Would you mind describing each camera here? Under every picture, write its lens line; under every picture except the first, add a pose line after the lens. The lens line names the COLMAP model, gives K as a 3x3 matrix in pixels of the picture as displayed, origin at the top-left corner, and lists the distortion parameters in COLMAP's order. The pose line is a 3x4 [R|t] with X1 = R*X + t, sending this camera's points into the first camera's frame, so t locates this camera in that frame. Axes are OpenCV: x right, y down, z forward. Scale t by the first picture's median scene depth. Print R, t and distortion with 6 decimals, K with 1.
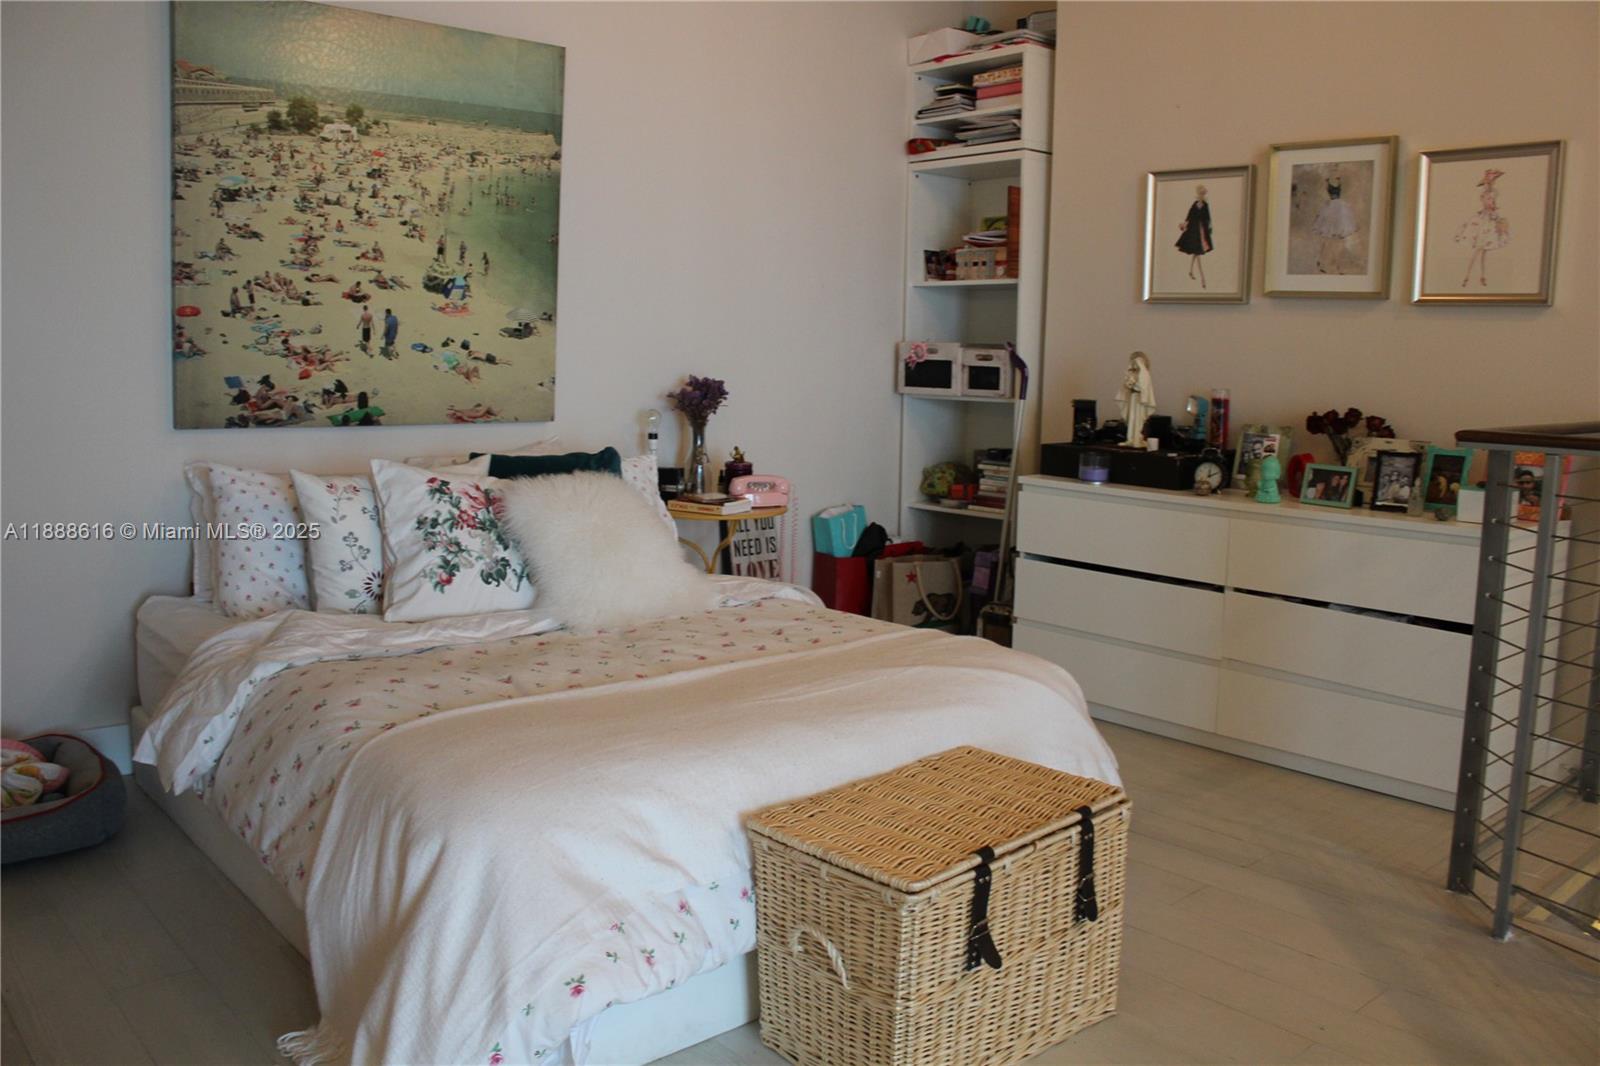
lens RADIAL K [[1330.7, 0, 803.5], [0, 1330.7, 525.0], [0, 0, 1]] dist [-0.155453, 0.112807]
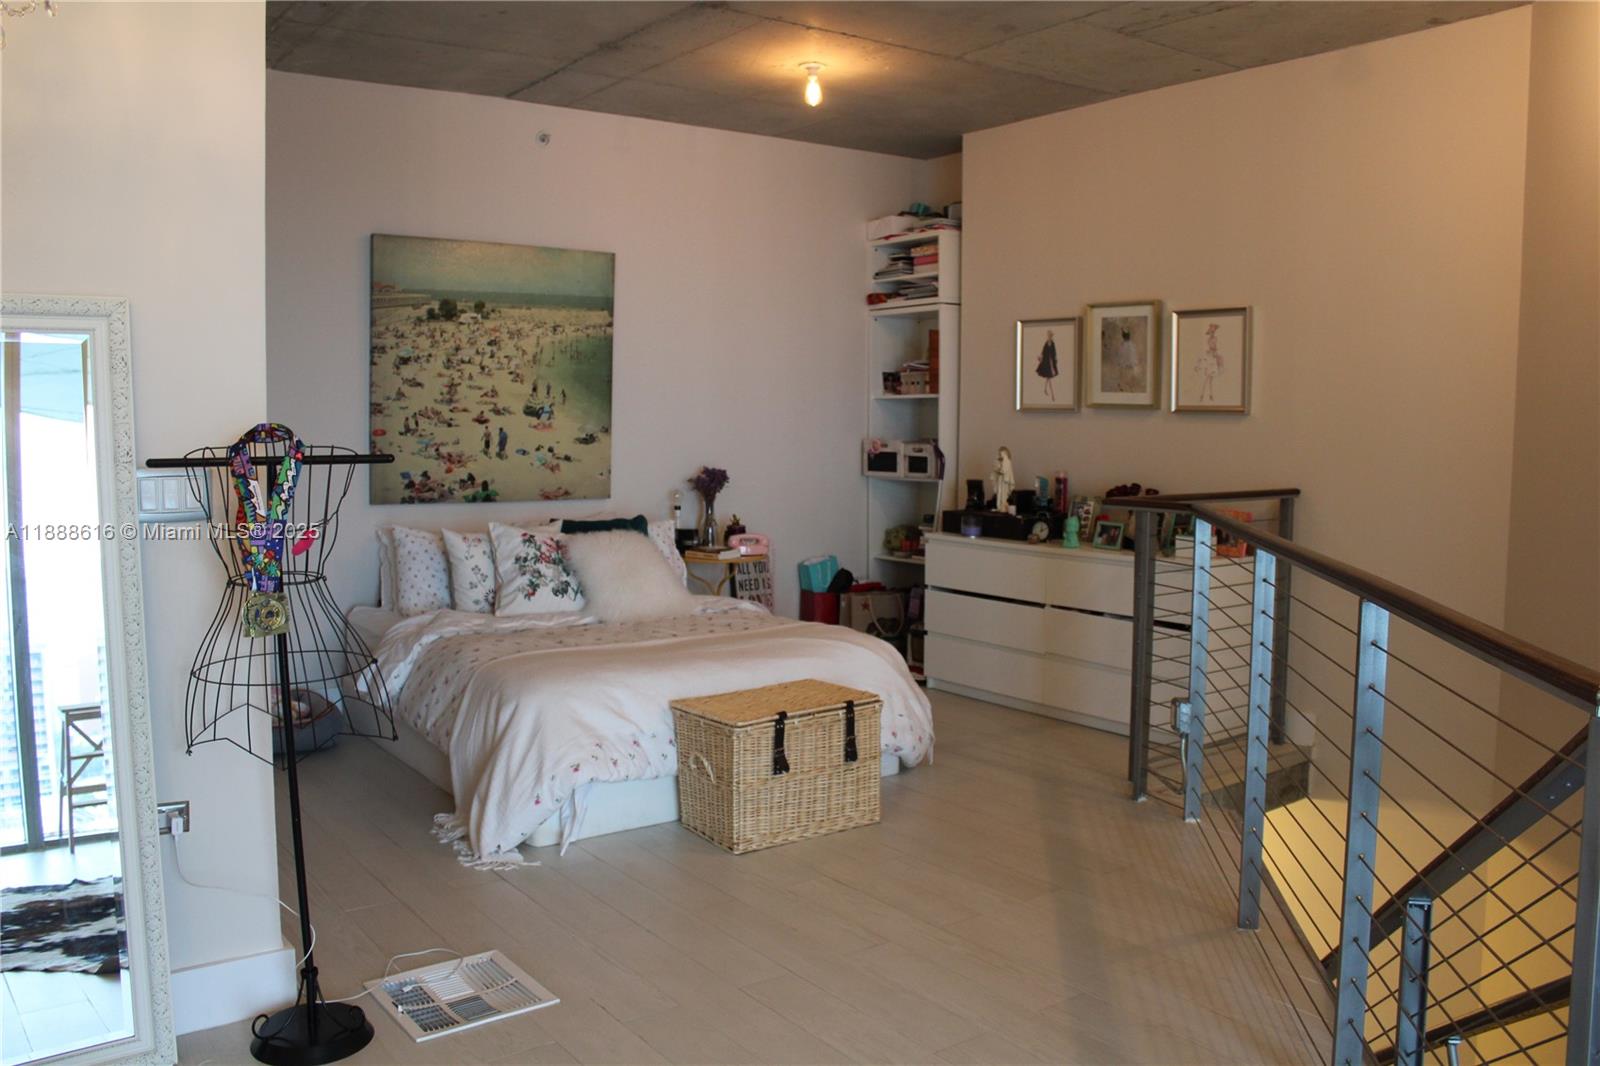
lens RADIAL K [[1330.7, 0, 801.9], [0, 1330.7, 534.3], [0, 0, 1]] dist [-0.155453, 0.112807]
pose [[0.995440, -0.006983, -0.095136, 0.194303], [0.002474, 0.998872, -0.047425, 0.039164], [0.095360, 0.046974, 0.994334, -0.542240]]
